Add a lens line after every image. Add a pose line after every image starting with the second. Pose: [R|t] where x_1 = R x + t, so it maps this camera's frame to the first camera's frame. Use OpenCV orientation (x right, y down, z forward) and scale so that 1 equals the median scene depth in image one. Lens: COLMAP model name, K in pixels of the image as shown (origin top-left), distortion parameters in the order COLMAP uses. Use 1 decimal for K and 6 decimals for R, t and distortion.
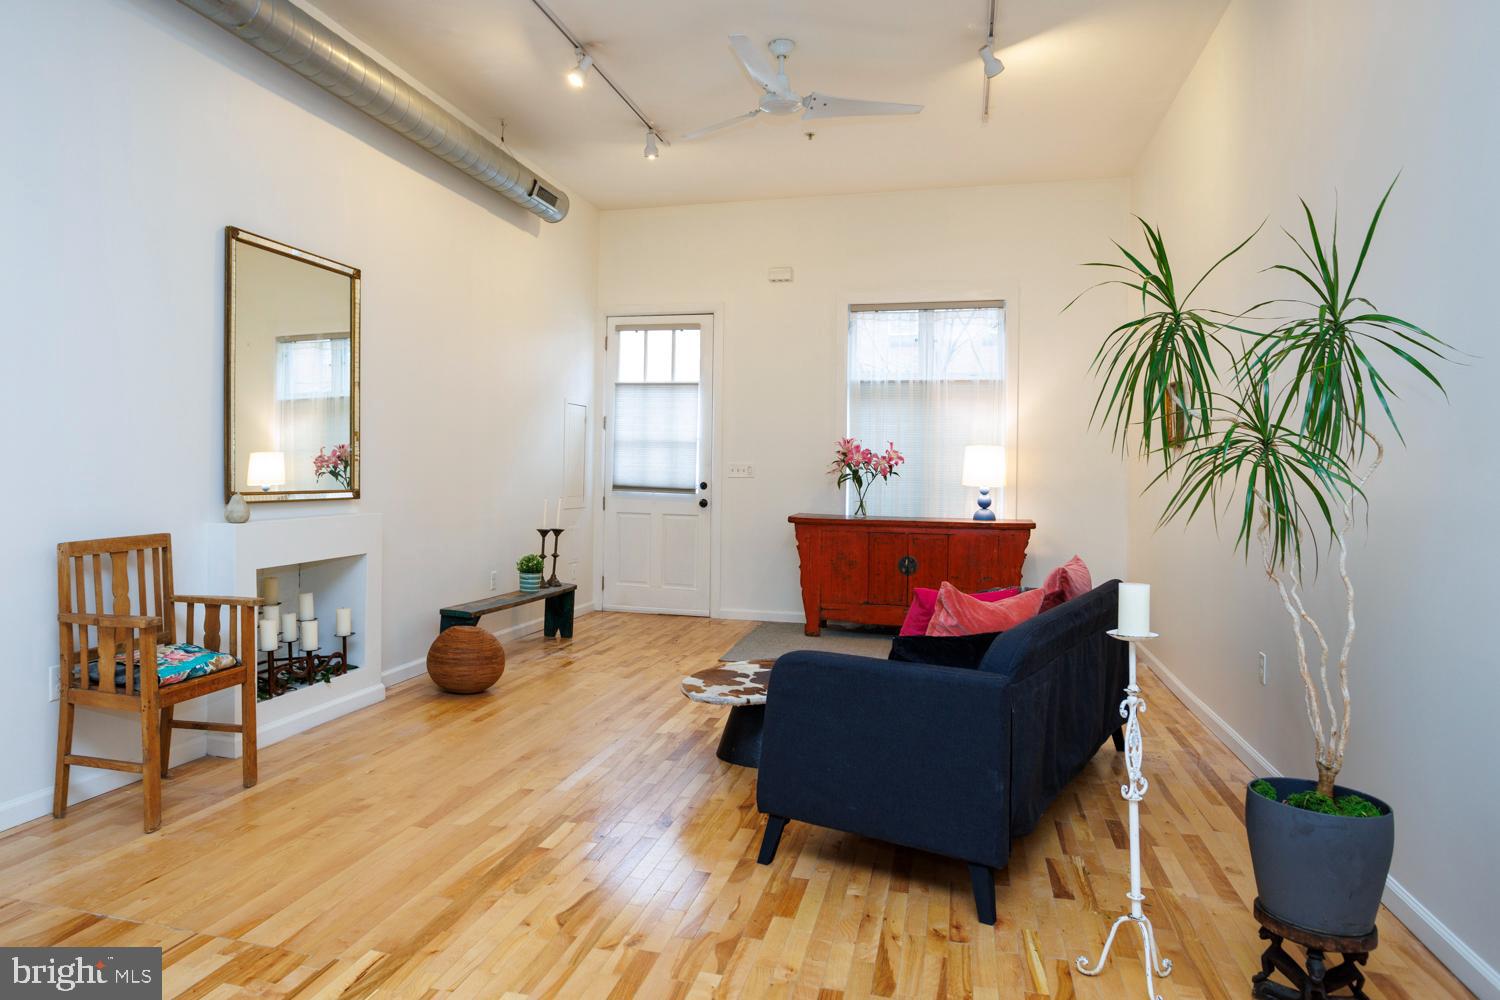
lens RADIAL K [[952.7, 0, 664.9], [0, 952.7, 468.6], [0, 0, 1]] dist [-0.062890, 0.004564]
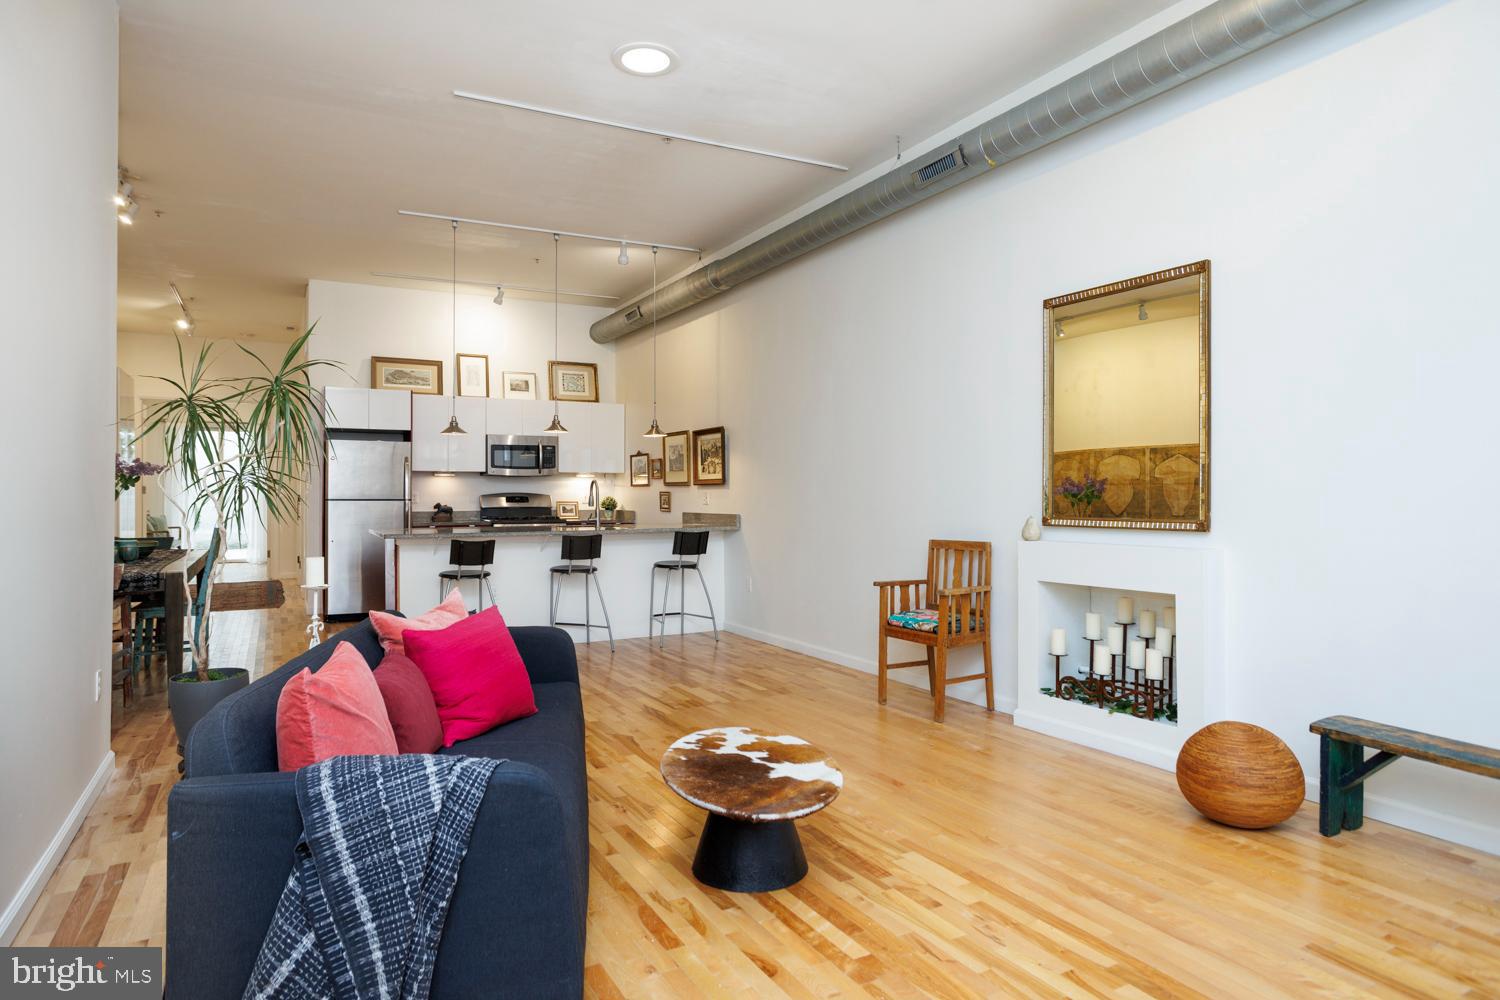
lens RADIAL K [[859.7, 0, 750.8], [0, 859.7, 485.9], [0, 0, 1]] dist [-0.039891, 0.008024]
pose [[-0.693416, -0.016954, -0.720338, 0.362960], [-0.003604, 0.999792, -0.020062, 0.005908], [0.720528, -0.011315, -0.693333, 0.903454]]
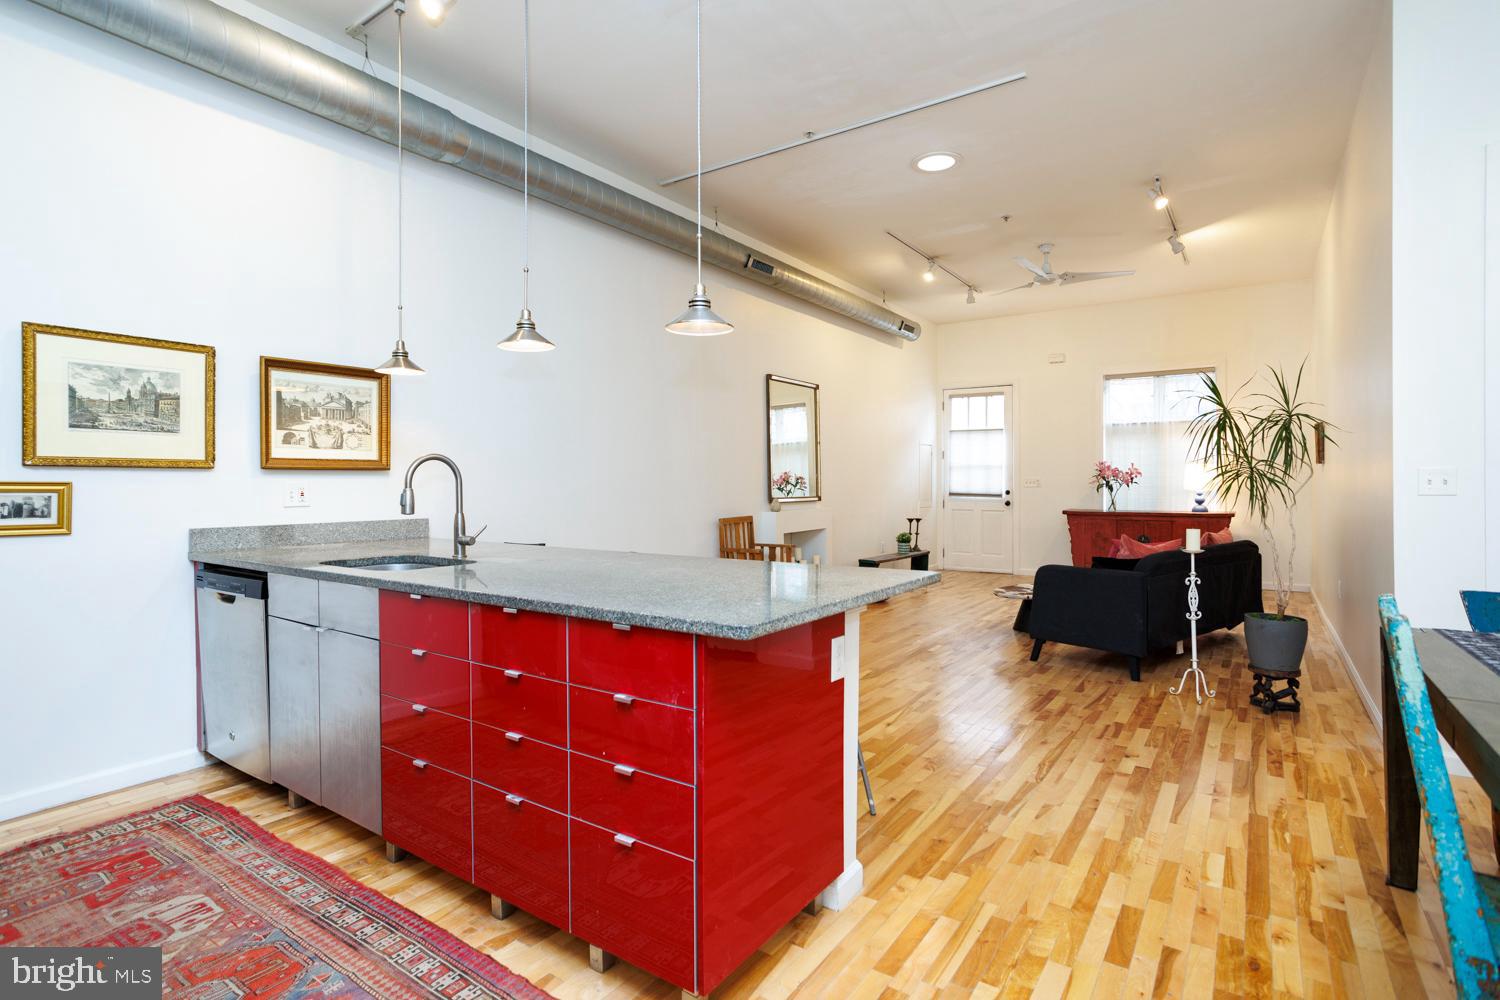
lens RADIAL K [[729.9, 0, 731.9], [0, 729.9, 490.5], [0, 0, 1]] dist [-0.033309, 0.005964]
pose [[0.946108, -0.014922, -0.323508, -0.003608], [0.018057, 0.999815, 0.006692, -0.002294], [0.323348, -0.012173, 0.946202, -0.373919]]
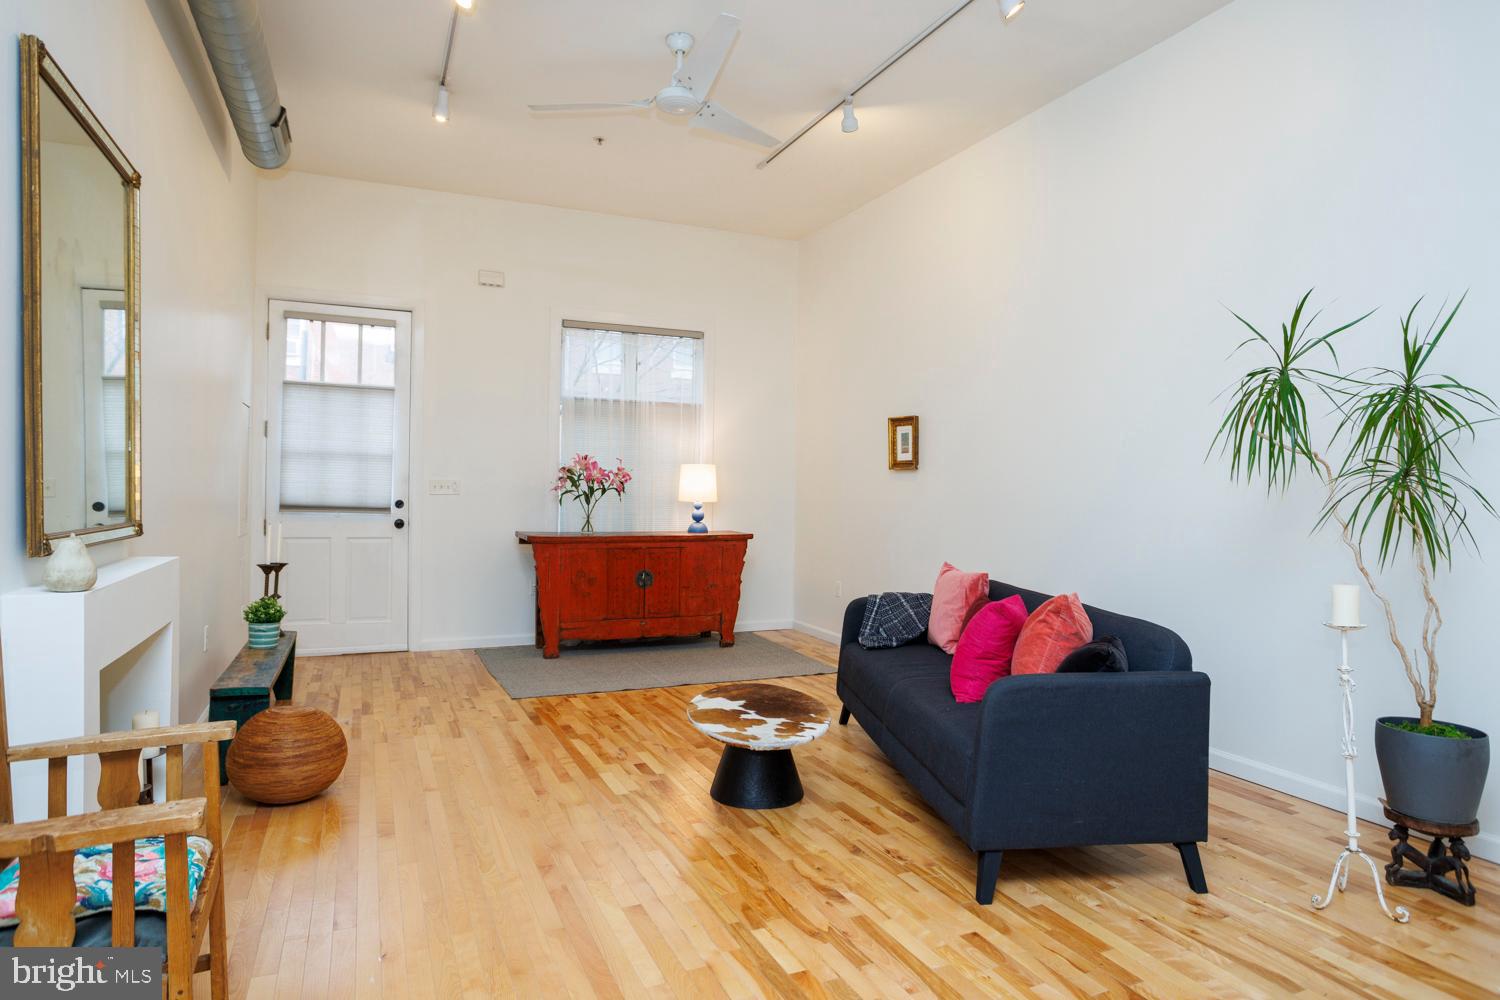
lens RADIAL K [[859.7, 0, 736.9], [0, 859.7, 493.2], [0, 0, 1]] dist [-0.039891, 0.008024]
pose [[0.759145, -0.006287, 0.650891, -0.286863], [-0.002600, 0.999916, 0.012691, -0.003868], [-0.650916, -0.011326, 0.759065, 0.227448]]
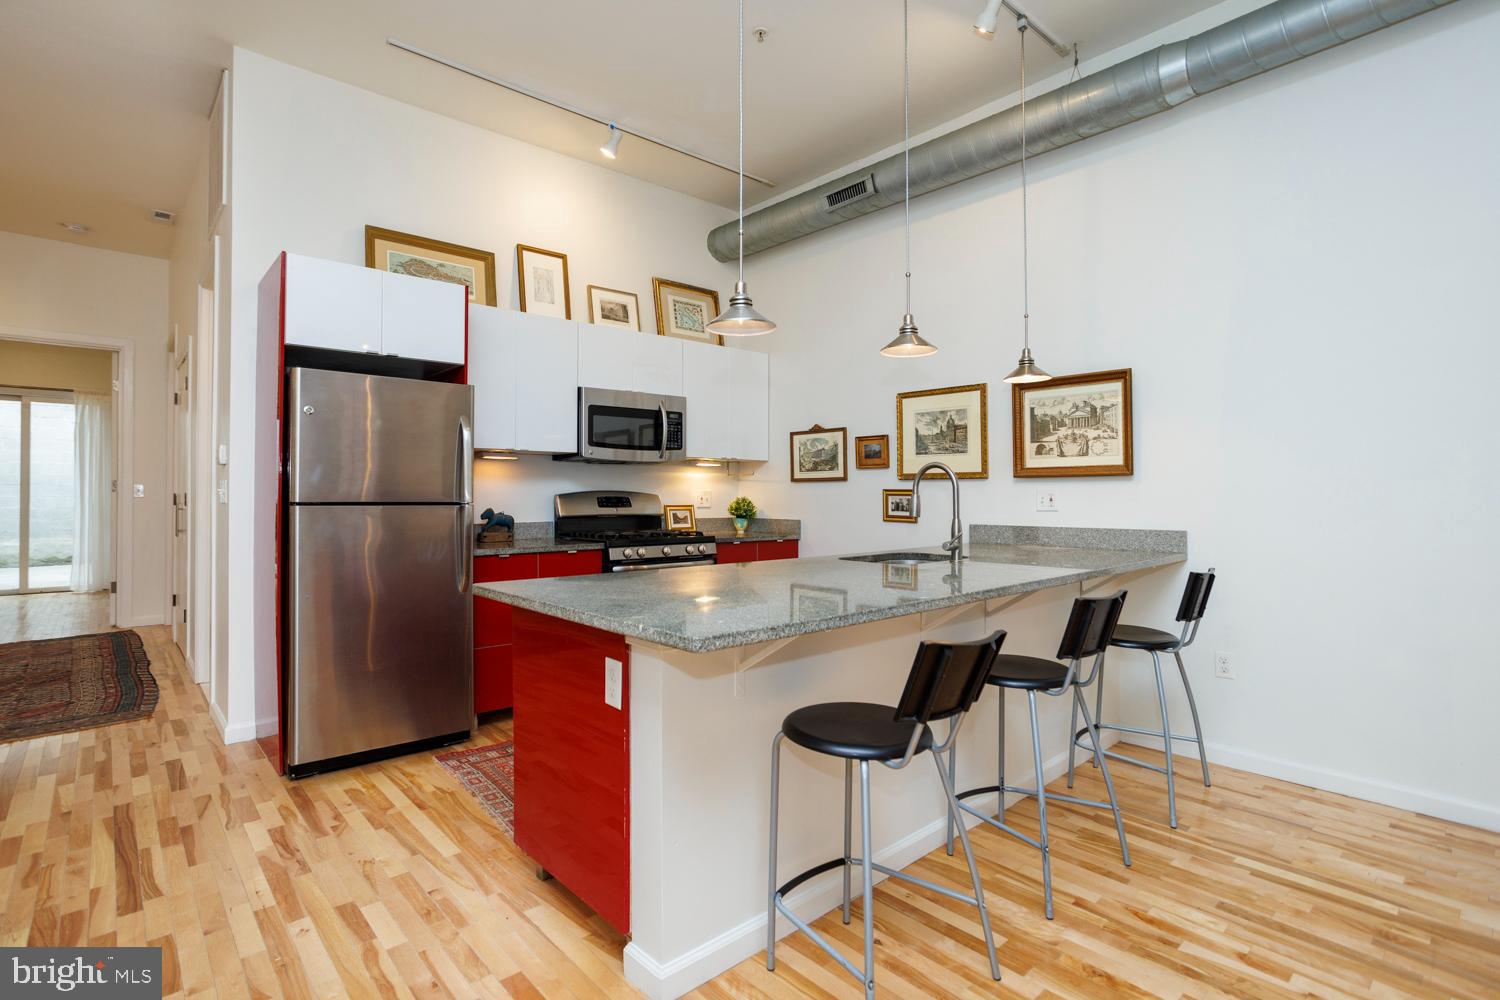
lens RADIAL K [[729.9, 0, 760.0], [0, 729.9, 487.1], [0, 0, 1]] dist [-0.033309, 0.005964]
pose [[-0.508601, -0.020909, -0.860749, 0.146966], [-0.002833, 0.999740, -0.022612, 0.002124], [0.860998, -0.009062, -0.508528, 0.112652]]
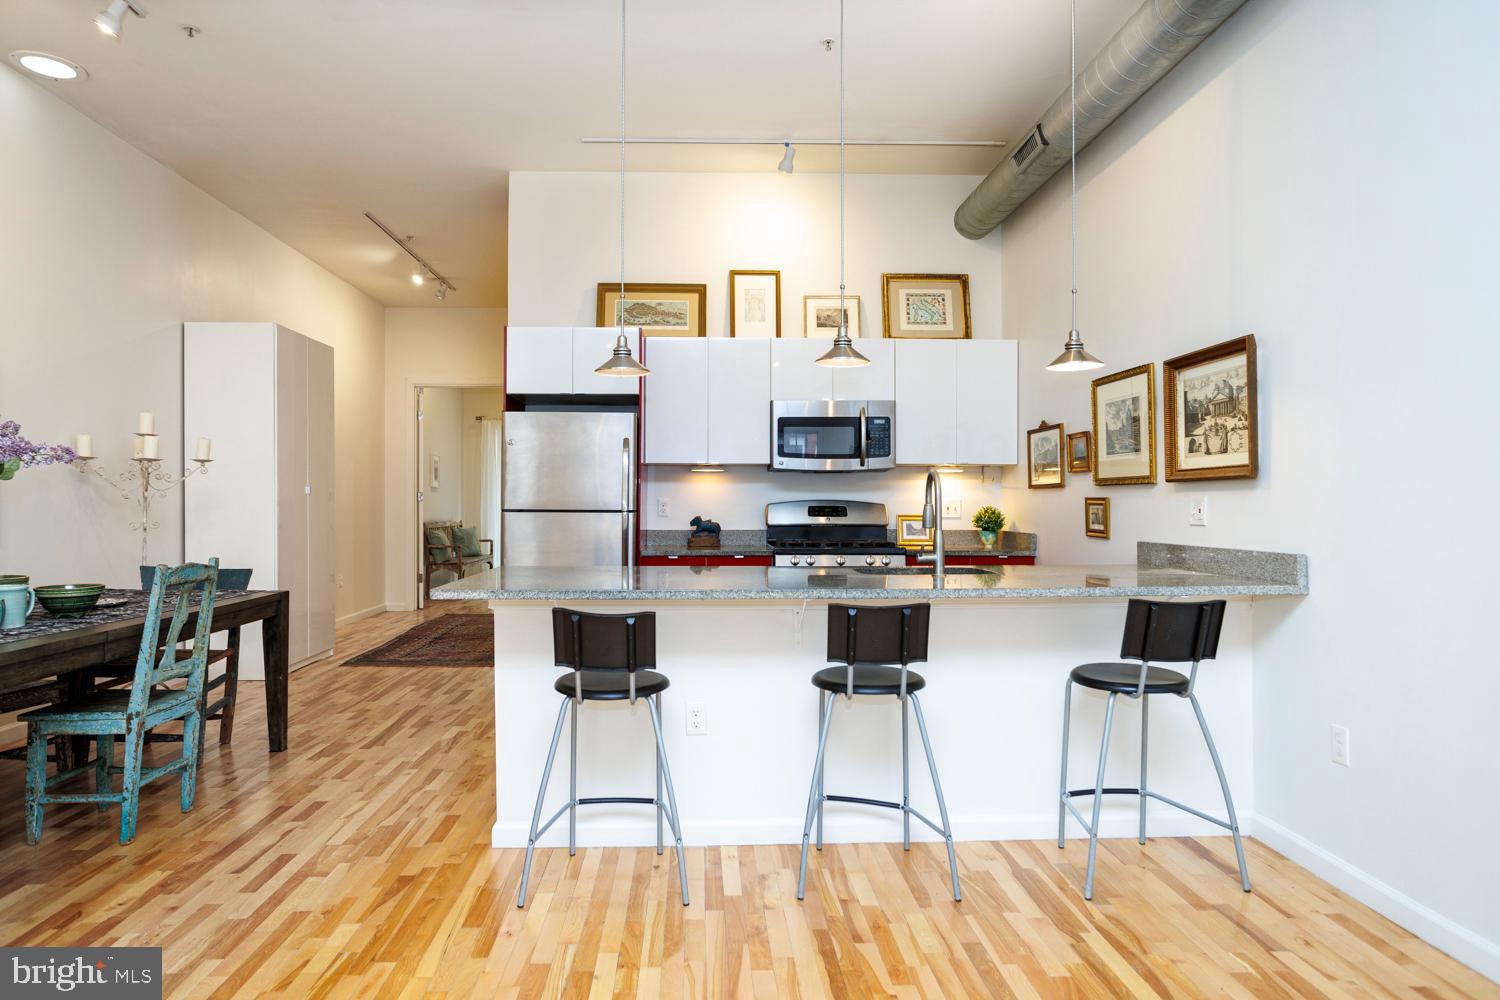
lens RADIAL K [[929.8, 0, 734.7], [0, 929.8, 502.6], [0, 0, 1]] dist [-0.022582, 0.006094]
pose [[-0.942520, -0.013394, -0.333880, -0.011314], [-0.011032, 0.999899, -0.008969, 0.001607], [0.333967, -0.004770, -0.942573, 0.454271]]
